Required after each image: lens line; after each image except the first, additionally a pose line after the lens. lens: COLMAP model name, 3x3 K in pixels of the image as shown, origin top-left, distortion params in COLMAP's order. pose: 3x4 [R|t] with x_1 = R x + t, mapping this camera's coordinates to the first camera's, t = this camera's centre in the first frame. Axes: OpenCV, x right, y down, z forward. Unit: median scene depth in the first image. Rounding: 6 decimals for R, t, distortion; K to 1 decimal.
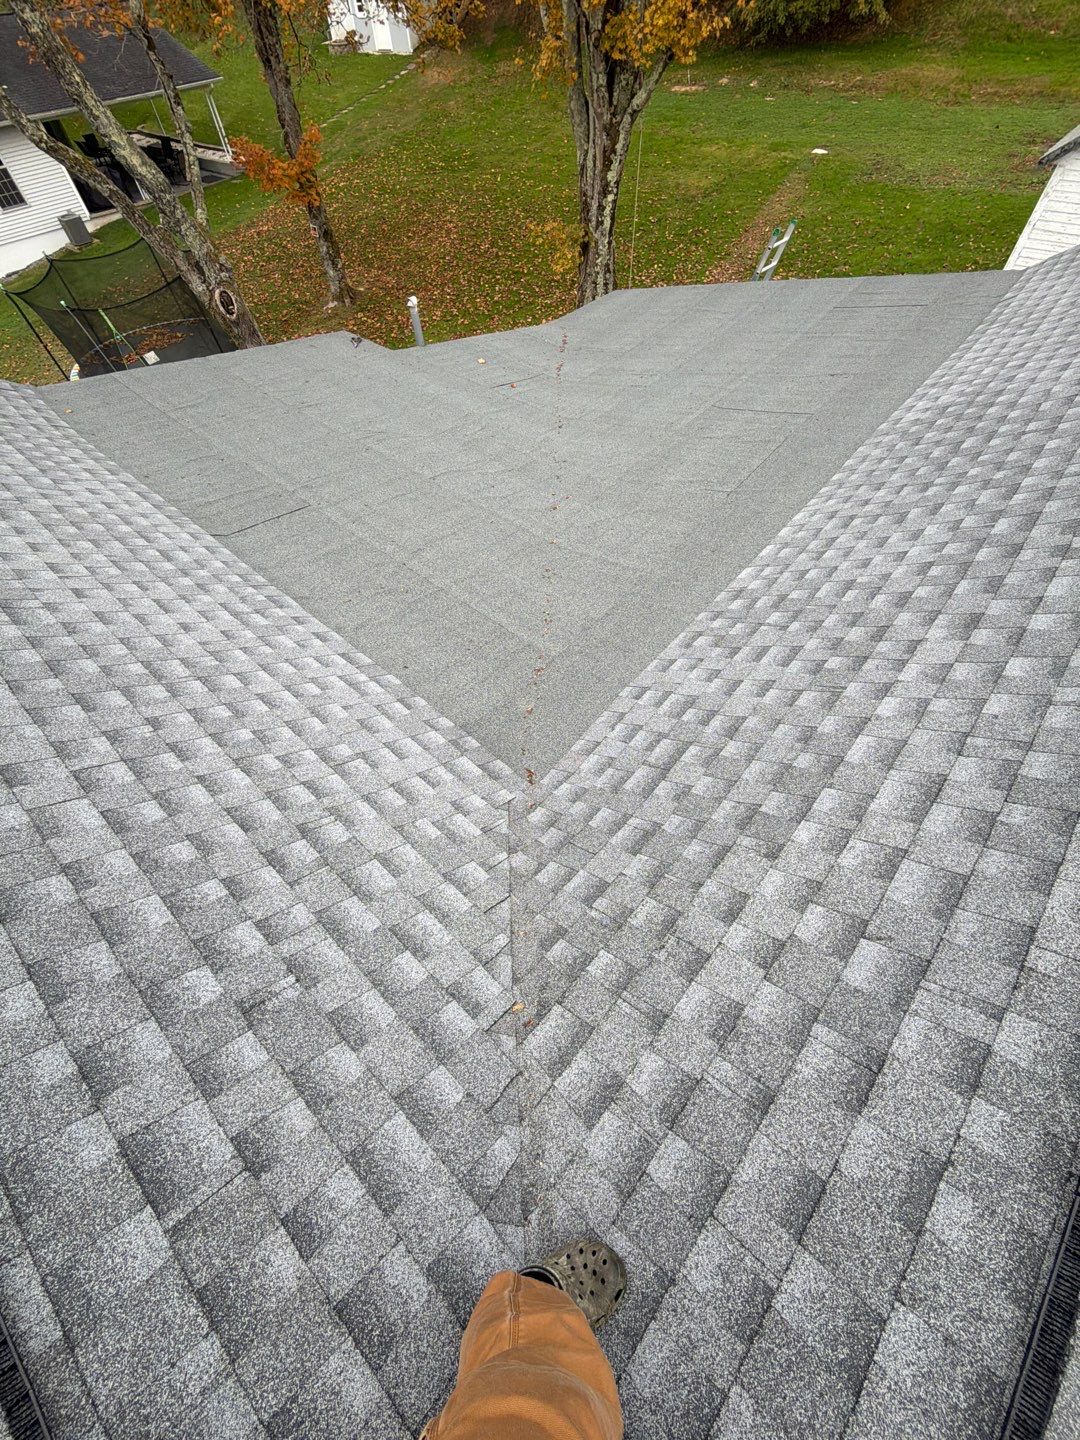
lens RADIAL K [[572.7, 0, 540.0], [0, 572.7, 720.0], [0, 0, 1]] dist [-0.002387, -0.000497]
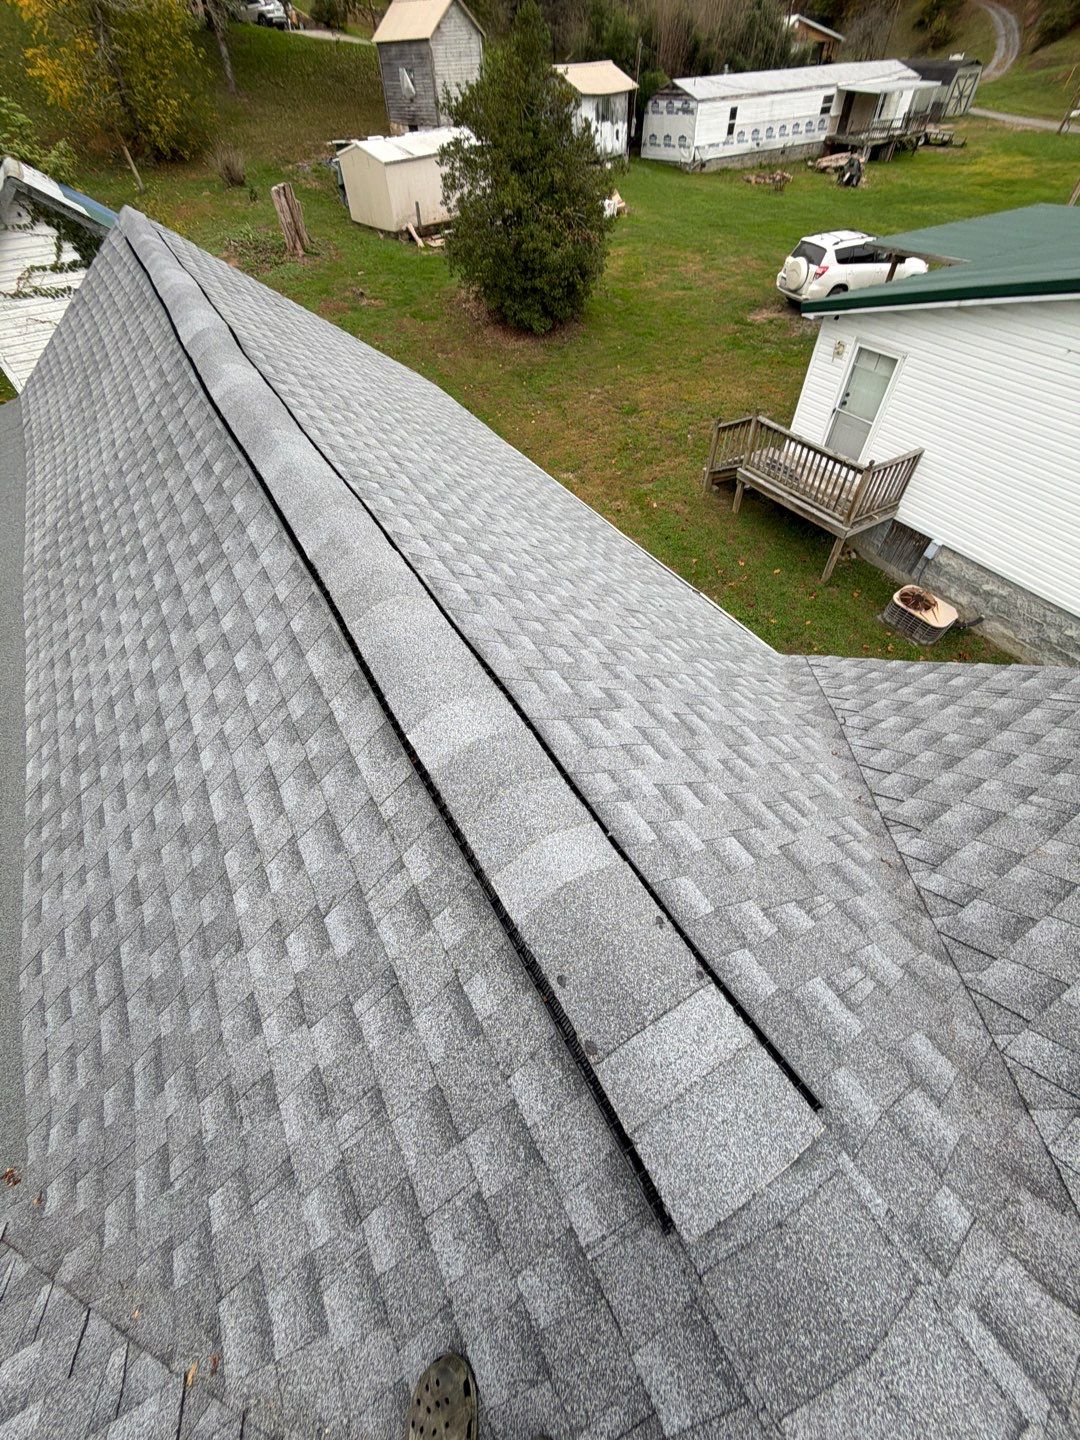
lens RADIAL K [[572.7, 0, 540.0], [0, 572.7, 720.0], [0, 0, 1]] dist [-0.002387, -0.000497]
pose [[0.320387, -0.700931, 0.637219, 0.156909], [0.781745, 0.575548, 0.240040, 0.130766], [-0.535002, 0.421237, 0.732347, -0.093652]]
